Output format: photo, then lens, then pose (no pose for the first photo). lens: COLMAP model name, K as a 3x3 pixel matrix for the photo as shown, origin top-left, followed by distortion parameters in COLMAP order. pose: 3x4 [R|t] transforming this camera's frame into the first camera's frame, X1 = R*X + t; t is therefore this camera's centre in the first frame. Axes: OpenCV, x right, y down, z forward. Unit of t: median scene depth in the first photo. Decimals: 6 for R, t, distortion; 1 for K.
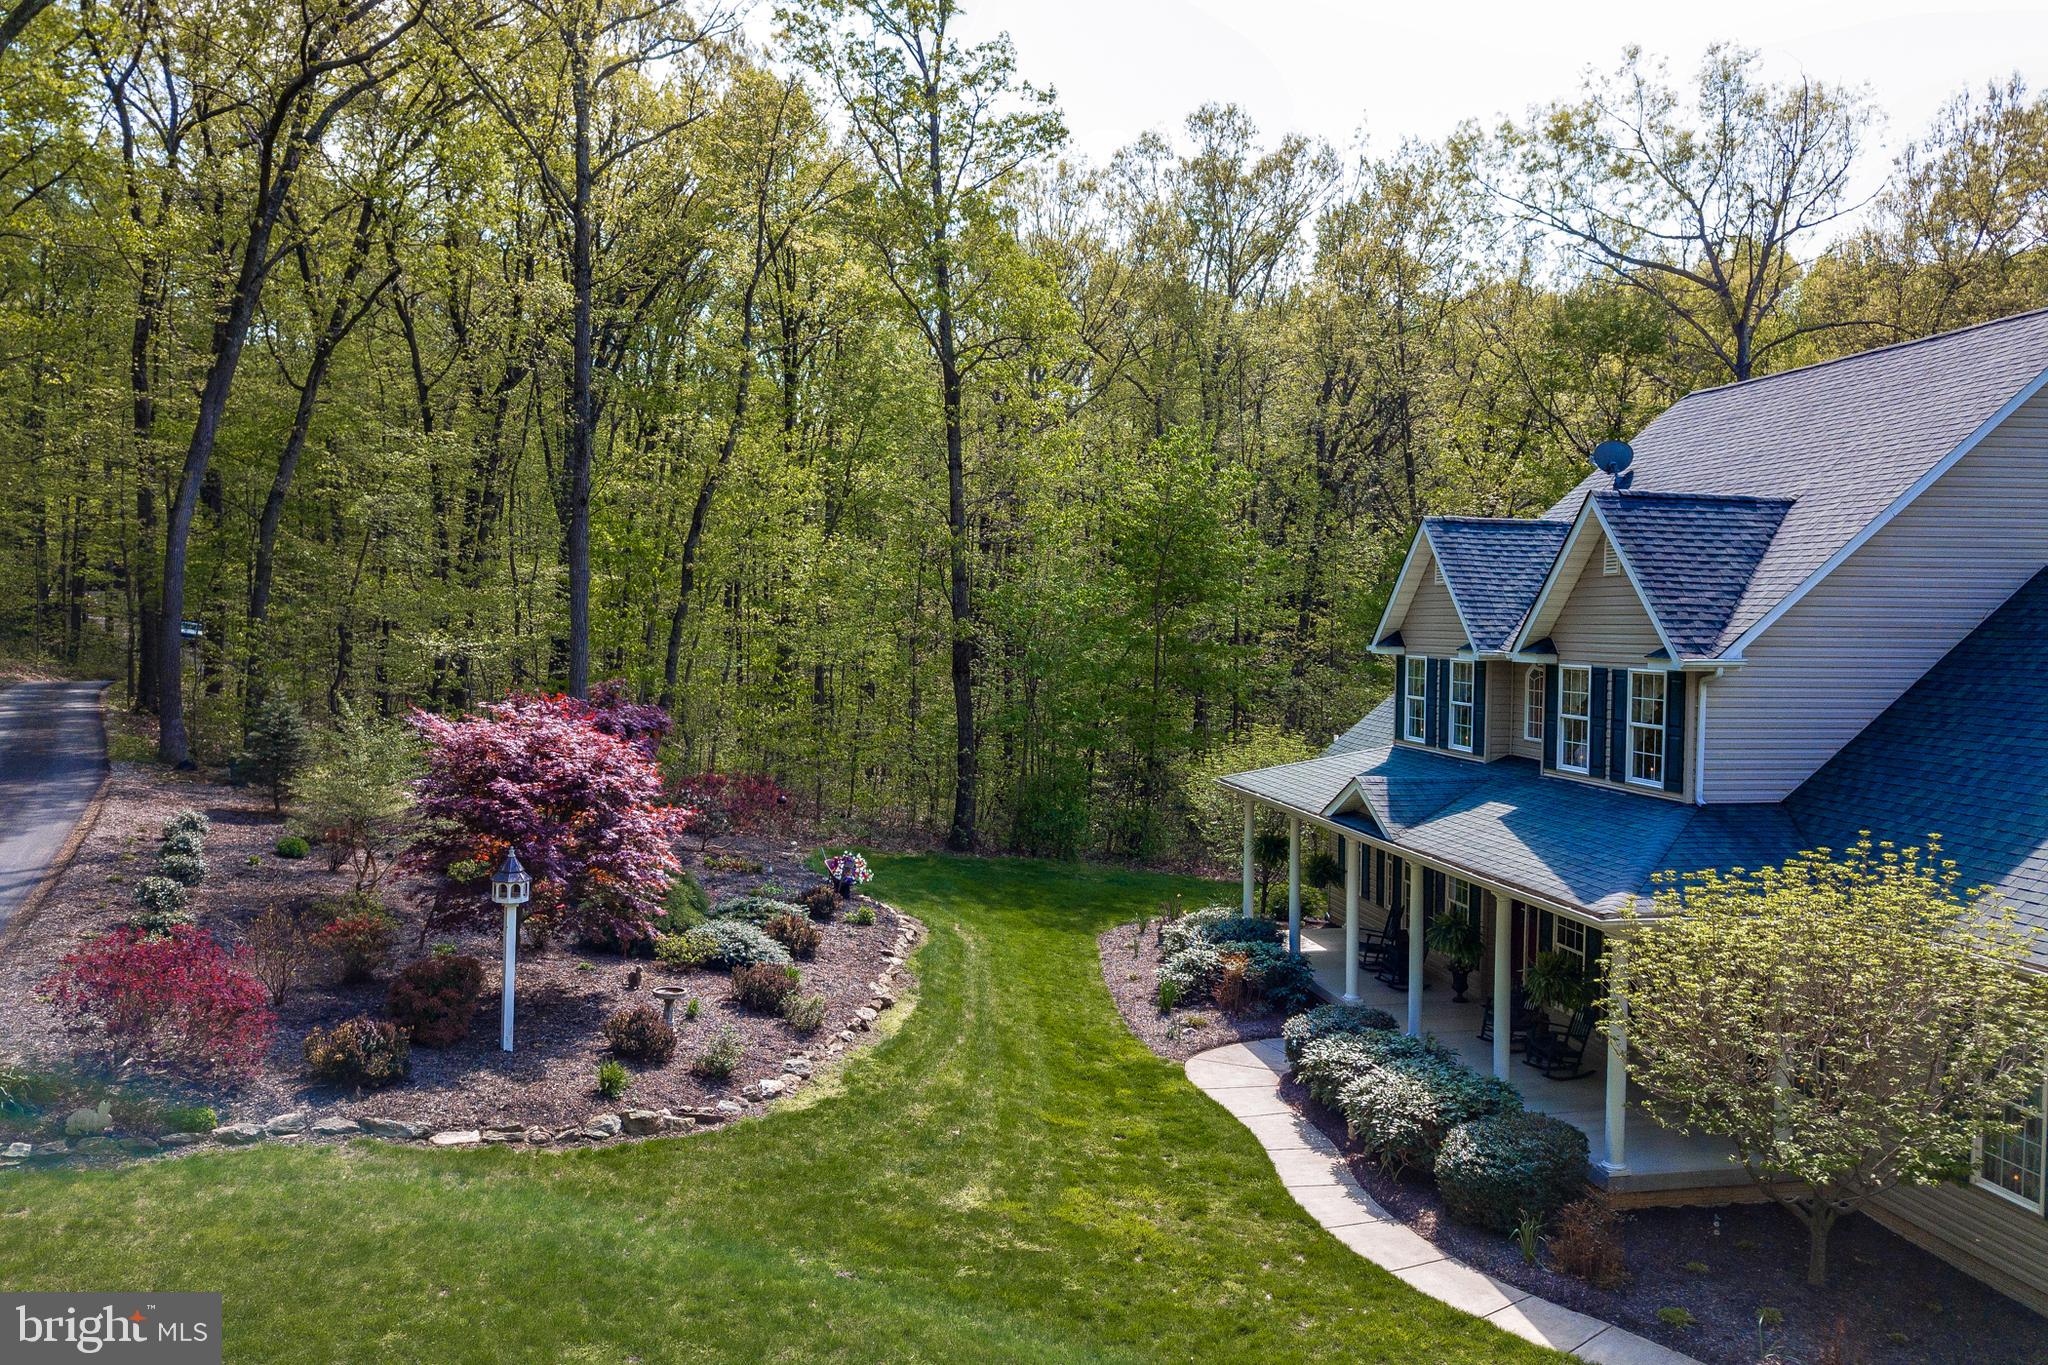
lens RADIAL K [[1554.6, 0, 1024.4], [0, 1554.6, 706.1], [0, 0, 1]] dist [-0.014183, -0.000398]
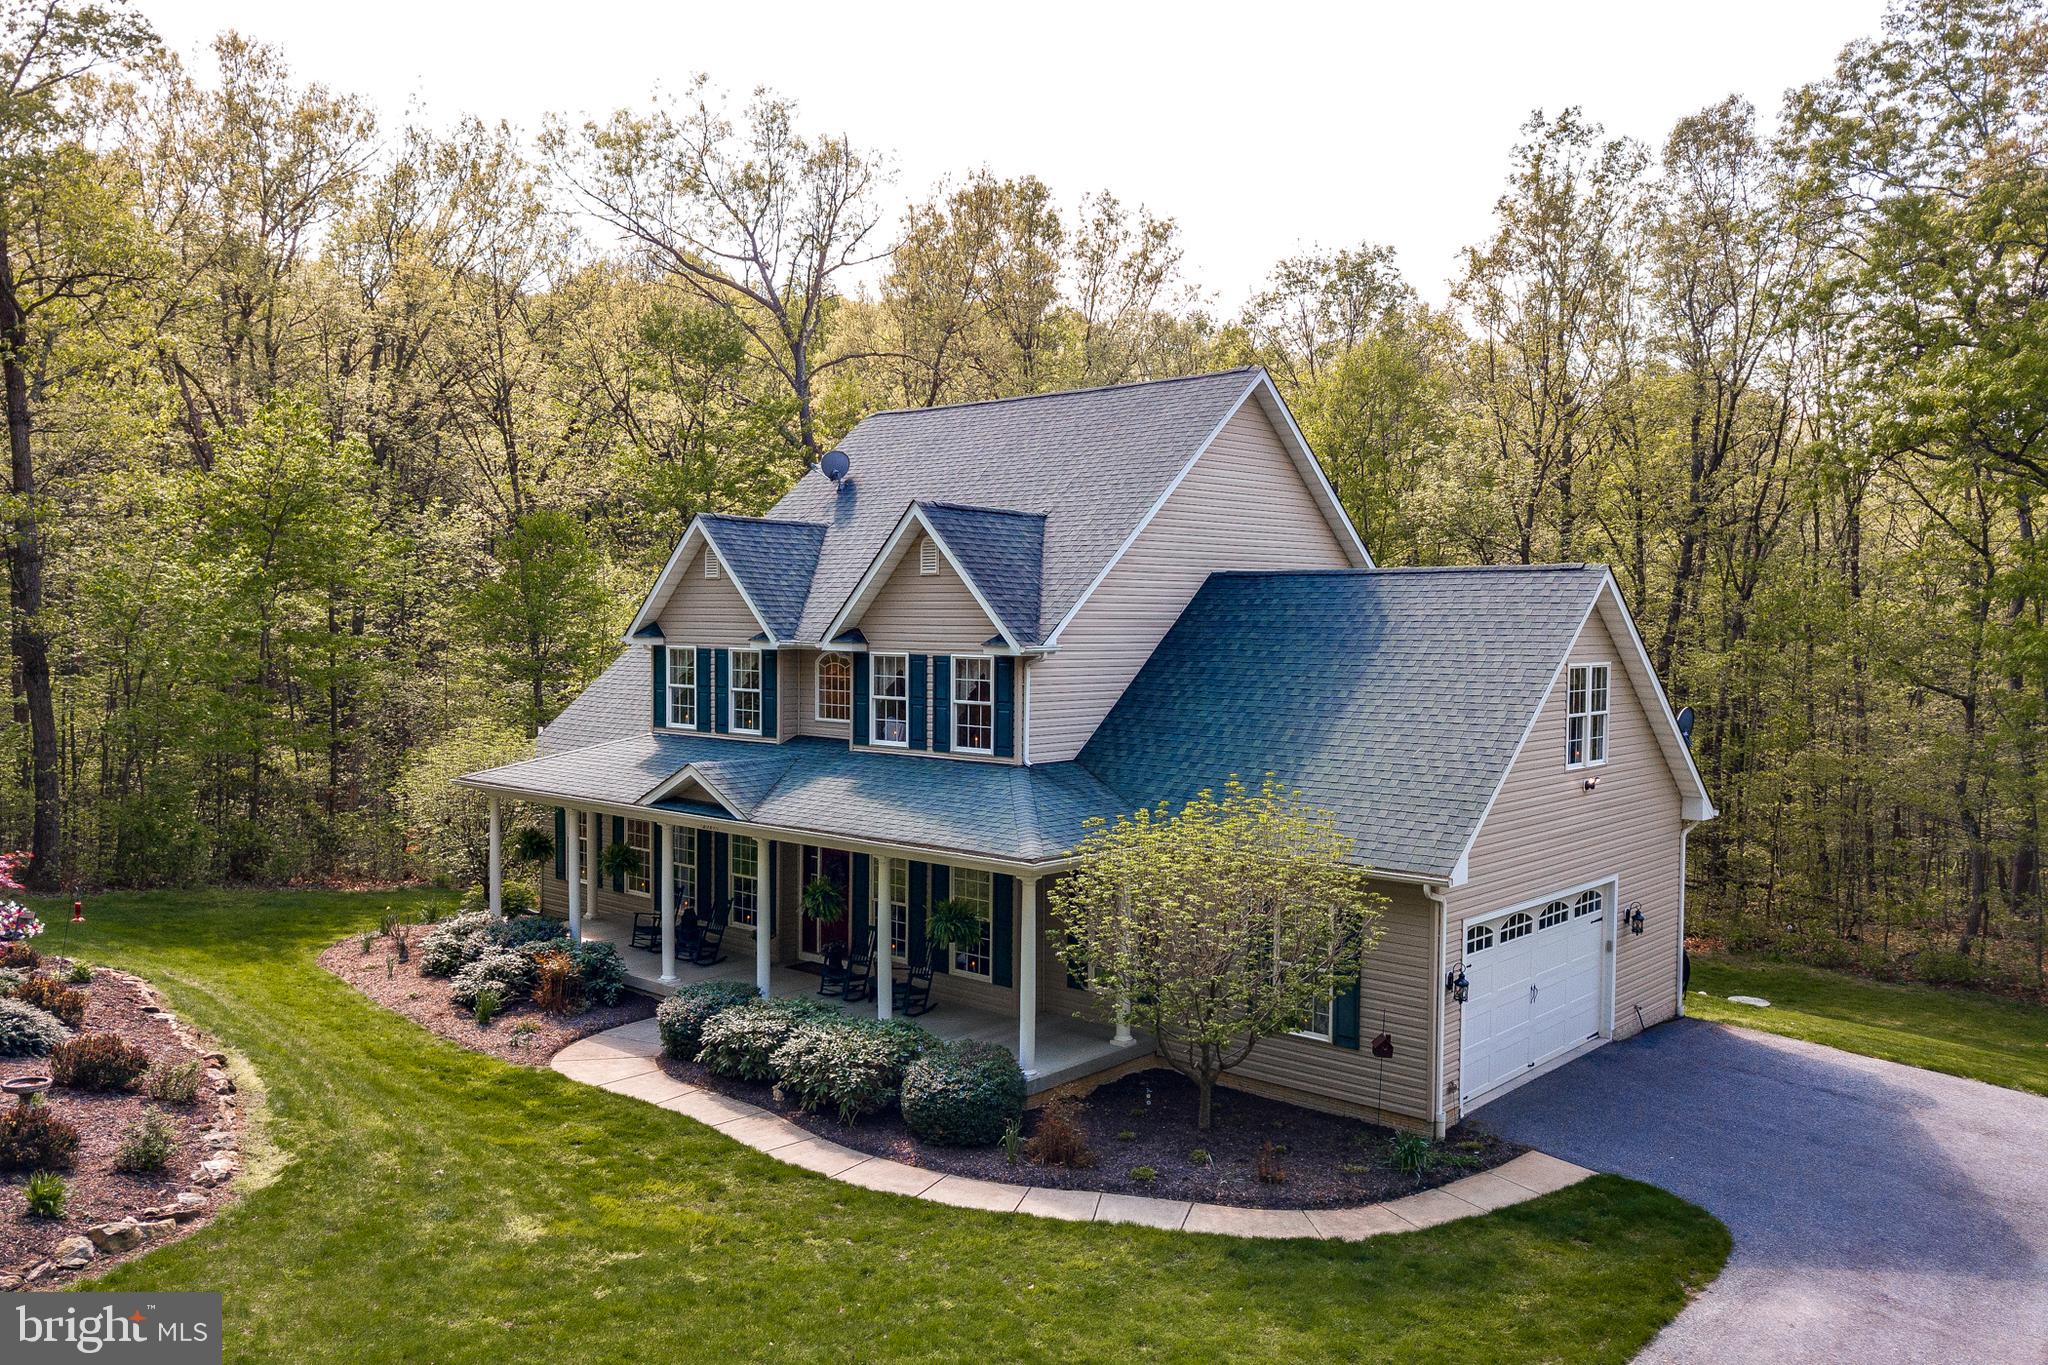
lens RADIAL K [[1562.6, 0, 1024.0], [0, 1562.6, 682.5], [0, 0, 1]] dist [0.009269, -0.009815]
pose [[0.780588, -0.029801, 0.624335, -0.323374], [0.033436, 0.999423, 0.005901, -0.008586], [-0.624151, 0.016269, 0.781135, 0.052330]]
